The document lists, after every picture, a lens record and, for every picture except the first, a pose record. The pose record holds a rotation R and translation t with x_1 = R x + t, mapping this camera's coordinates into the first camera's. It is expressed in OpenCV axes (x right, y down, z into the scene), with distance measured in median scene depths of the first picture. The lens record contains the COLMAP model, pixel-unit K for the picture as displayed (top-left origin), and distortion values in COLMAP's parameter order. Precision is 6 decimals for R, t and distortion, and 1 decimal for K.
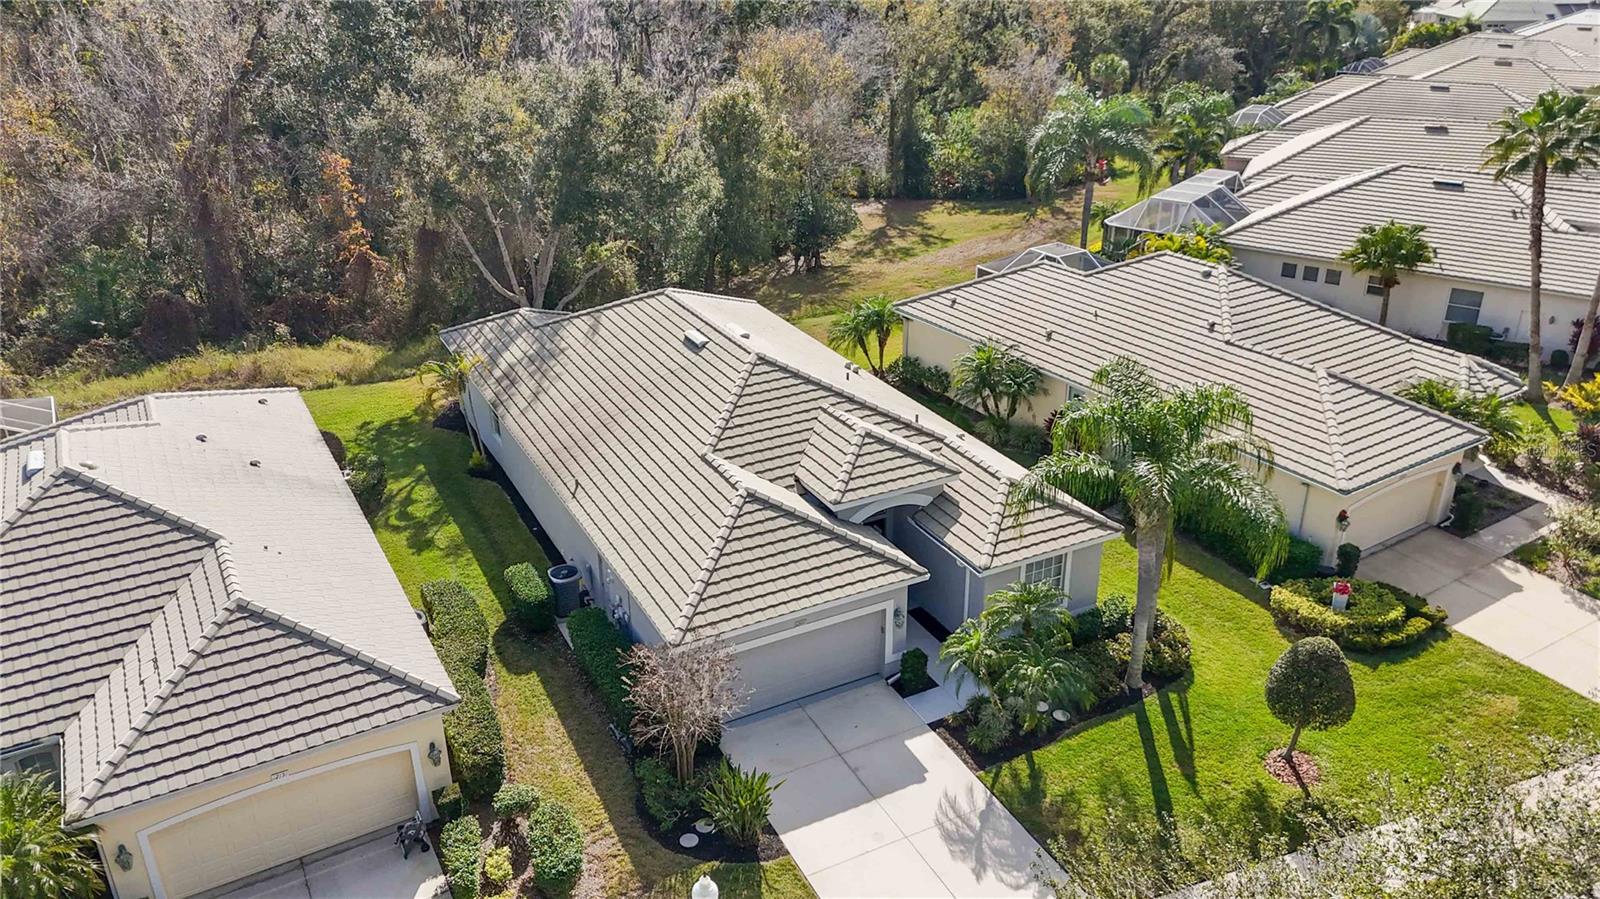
lens RADIAL K [[1182.7, 0, 800.0], [0, 1182.7, 449.5], [0, 0, 1]] dist [0.066497, -0.077907]
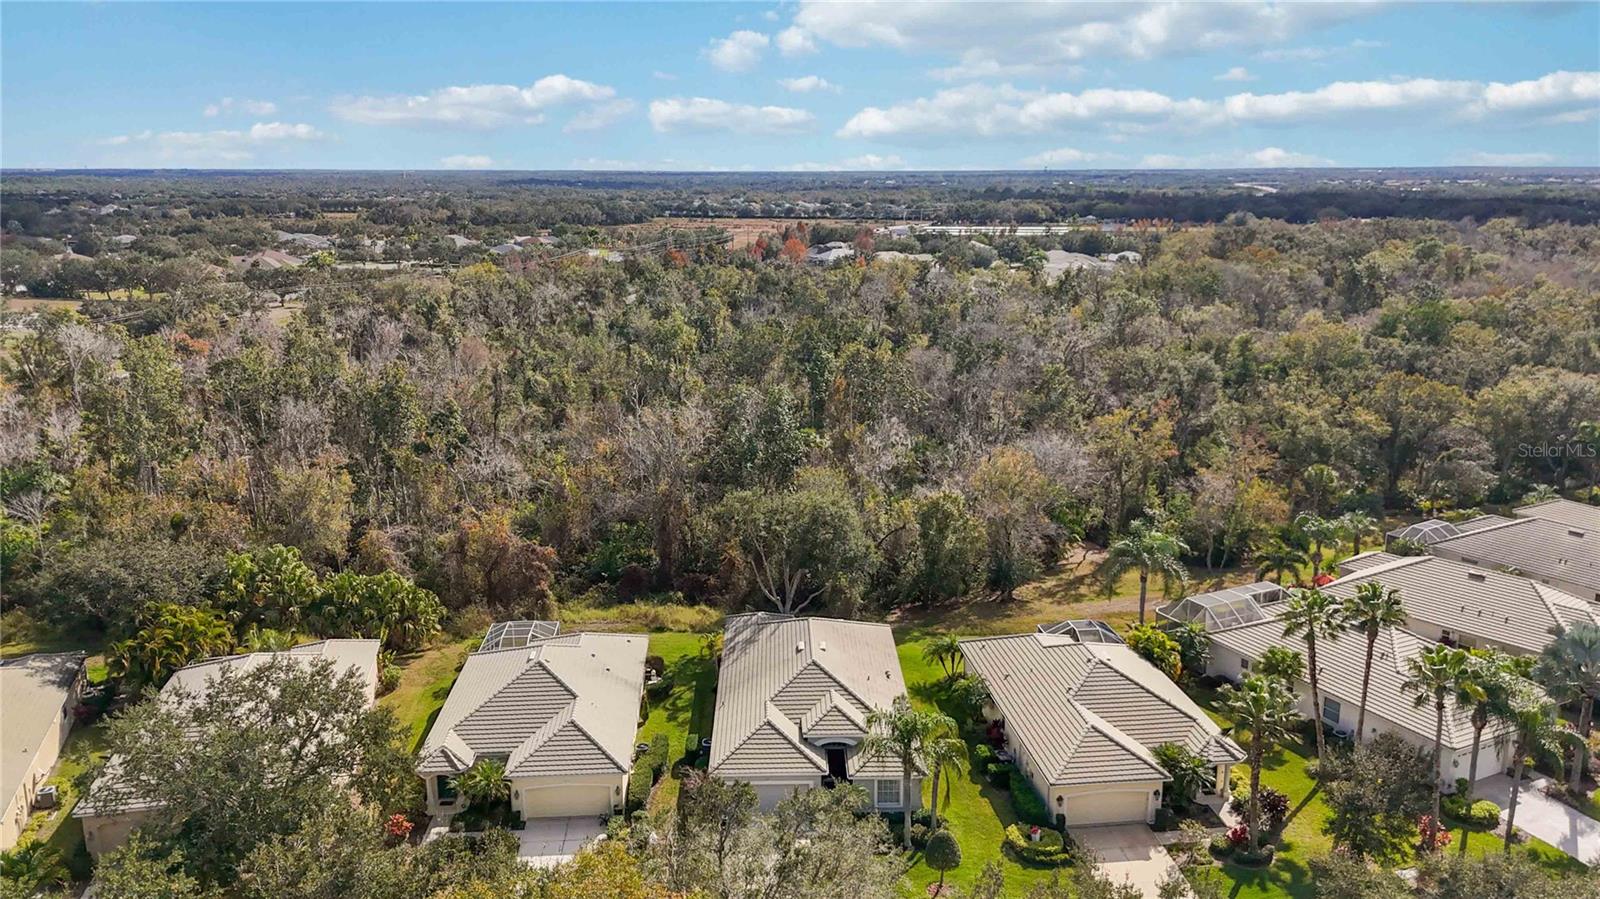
lens RADIAL K [[1177.8, 0, 802.9], [0, 1177.8, 445.4], [0, 0, 1]] dist [0.073681, -0.079605]
pose [[0.898013, 0.105568, -0.427115, 0.885907], [-0.187985, 0.969777, -0.155546, -0.130588], [0.397786, 0.219974, 0.890718, -1.101164]]
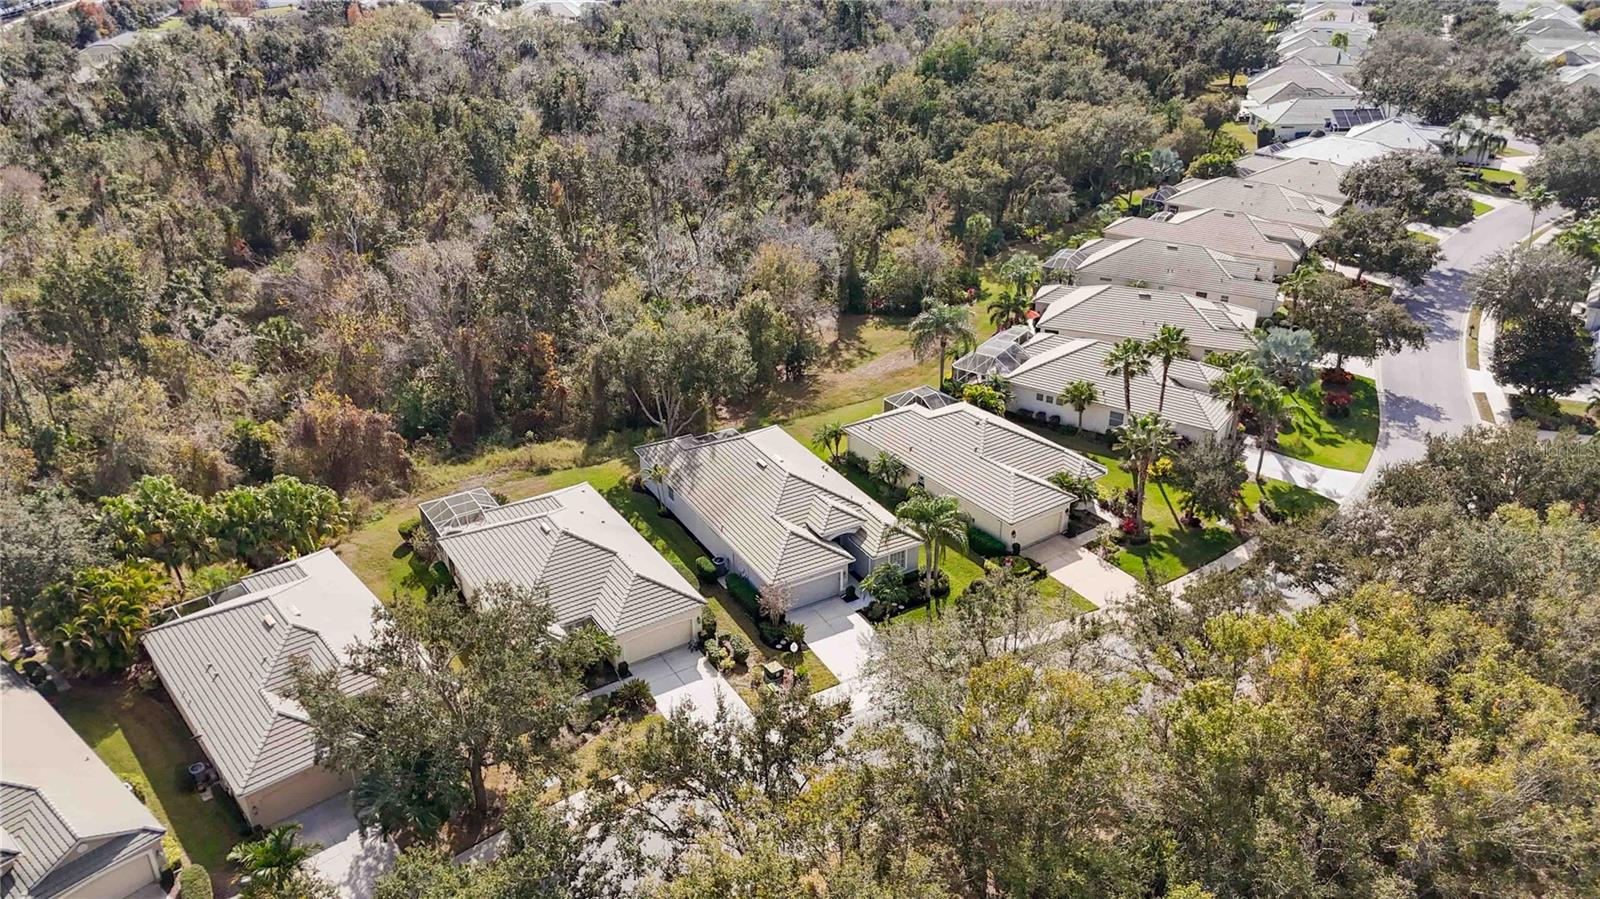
lens RADIAL K [[1174.0, 0, 800.0], [0, 1174.0, 449.5], [0, 0, 1]] dist [0.110971, -0.080372]
pose [[0.999146, -0.016170, 0.038027, -0.113905], [0.014837, 0.999275, 0.035074, -0.232717], [-0.038566, -0.034480, 0.998661, -1.620275]]
